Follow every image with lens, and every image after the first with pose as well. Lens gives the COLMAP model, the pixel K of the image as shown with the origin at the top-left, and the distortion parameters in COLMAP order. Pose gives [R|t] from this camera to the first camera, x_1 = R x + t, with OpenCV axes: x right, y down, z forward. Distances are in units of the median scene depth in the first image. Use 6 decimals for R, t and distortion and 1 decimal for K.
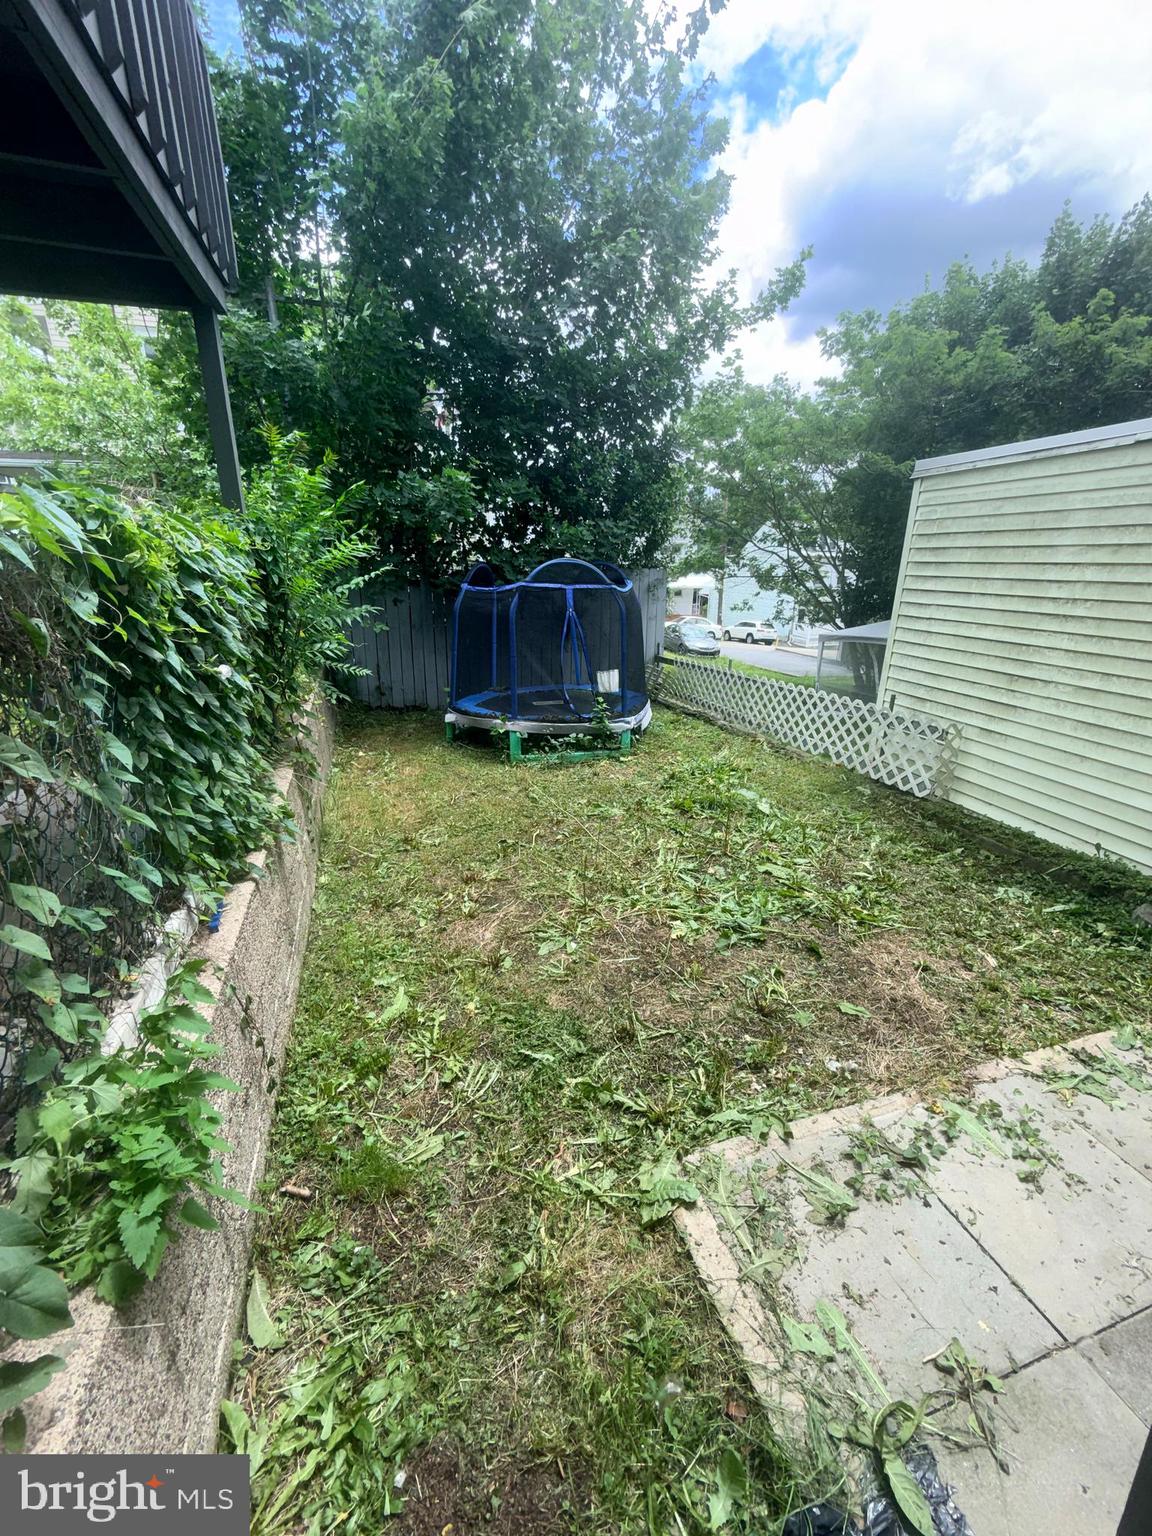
lens RADIAL K [[611.4, 0, 574.9], [0, 611.4, 768.3], [0, 0, 1]] dist [-0.002599, -0.000420]
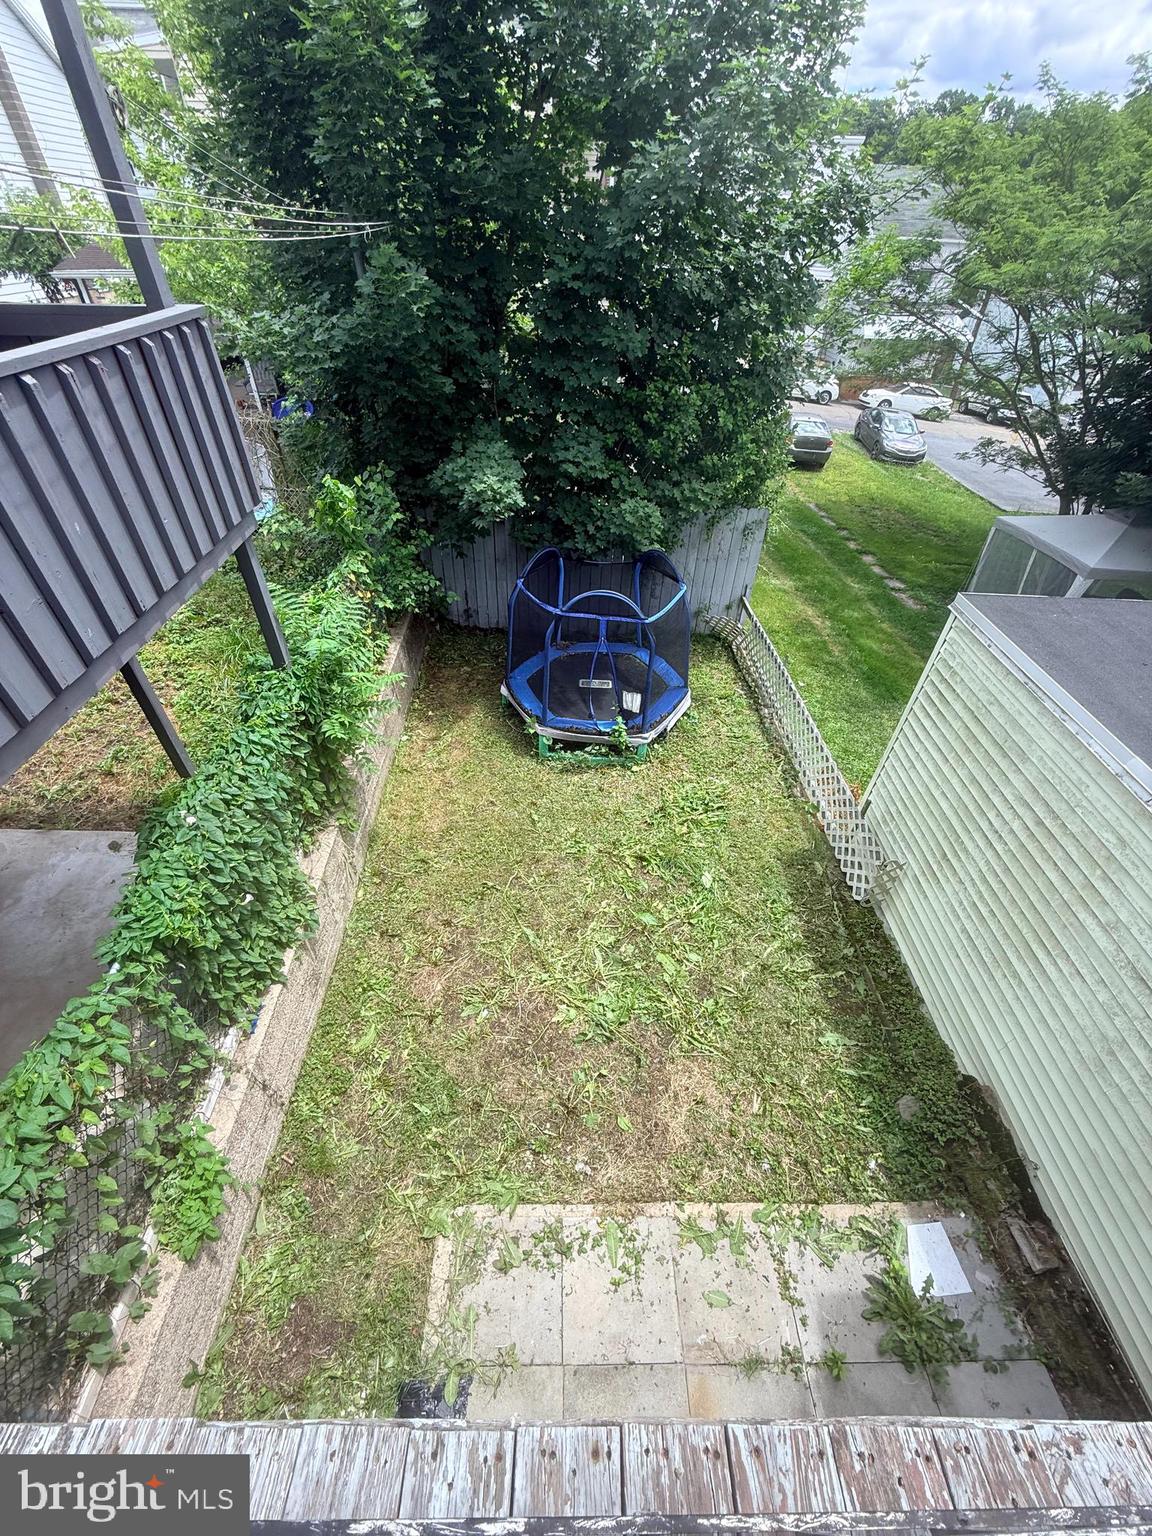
lens RADIAL K [[611.4, 0, 574.4], [0, 611.4, 765.4], [0, 0, 1]] dist [-0.002599, -0.000420]
pose [[0.958203, 0.200400, -0.204174, 0.400305], [-0.106556, 0.912316, 0.395379, -0.909051], [0.265506, -0.357098, 0.895538, -0.100449]]
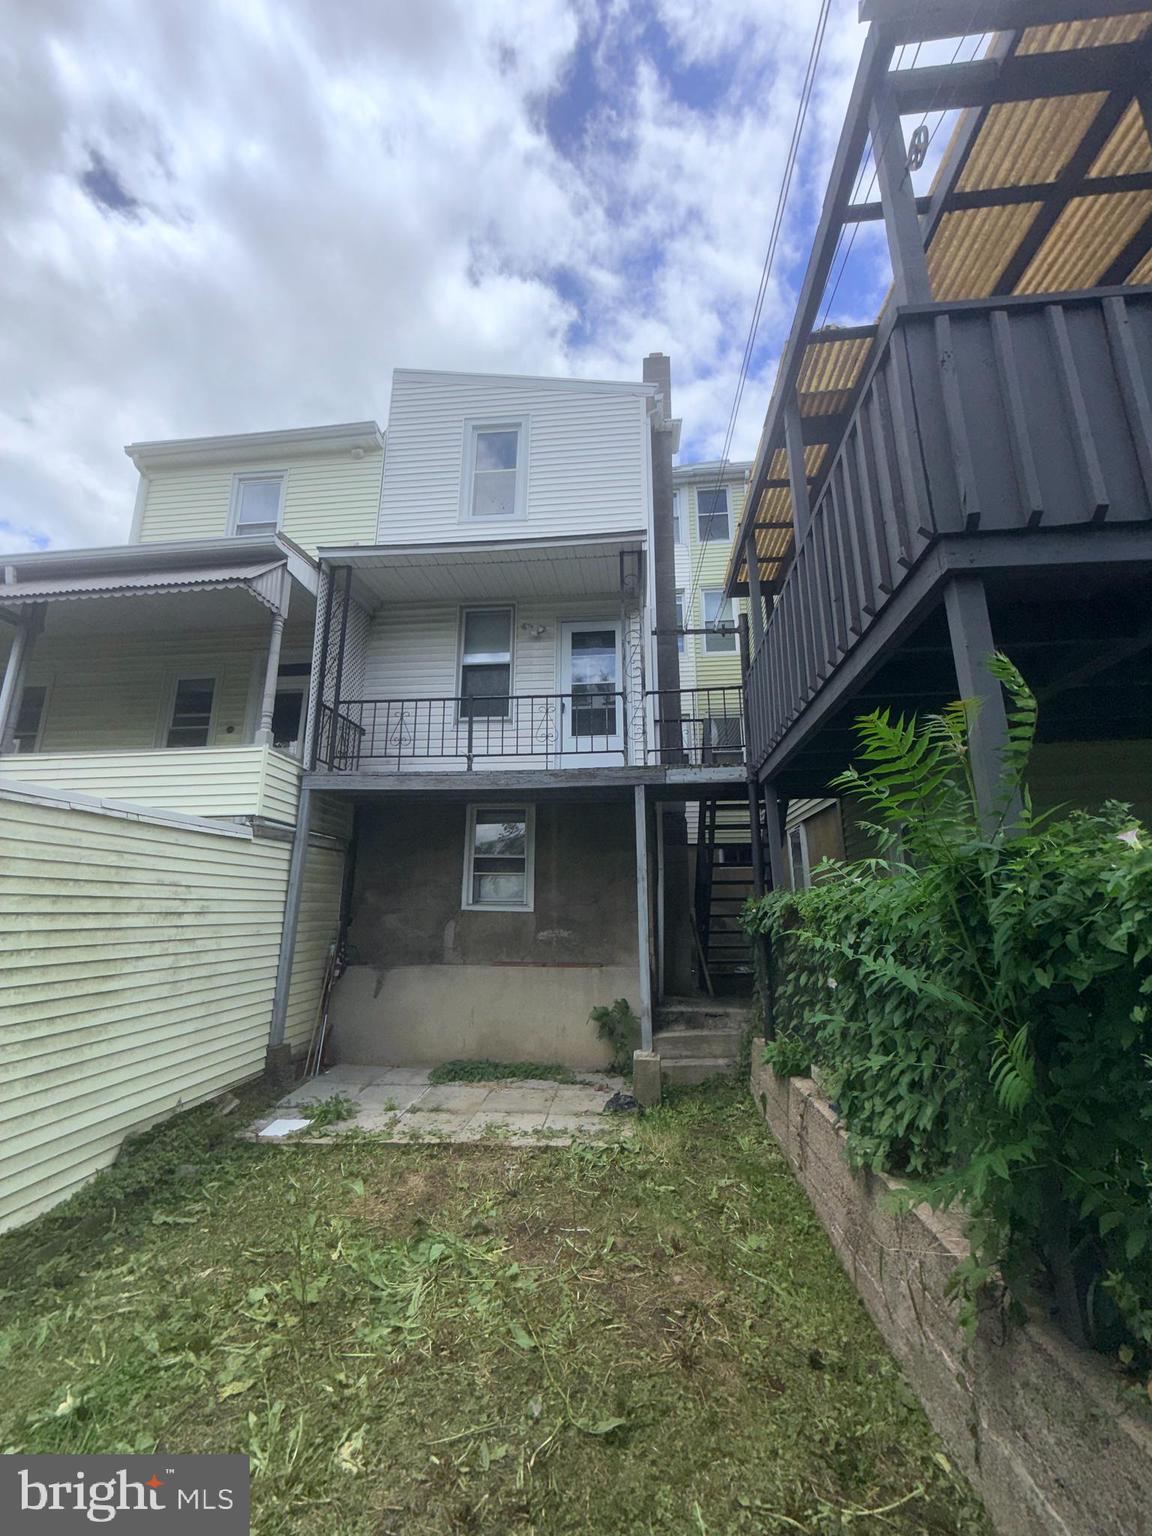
lens RADIAL K [[611.4, 0, 573.9], [0, 611.4, 766.5], [0, 0, 1]] dist [-0.002599, -0.000420]
pose [[-0.921152, 0.085152, 0.379774, -0.440210], [0.120830, 0.990126, 0.071072, -0.659177], [-0.369972, 0.111356, -0.922345, 1.922288]]
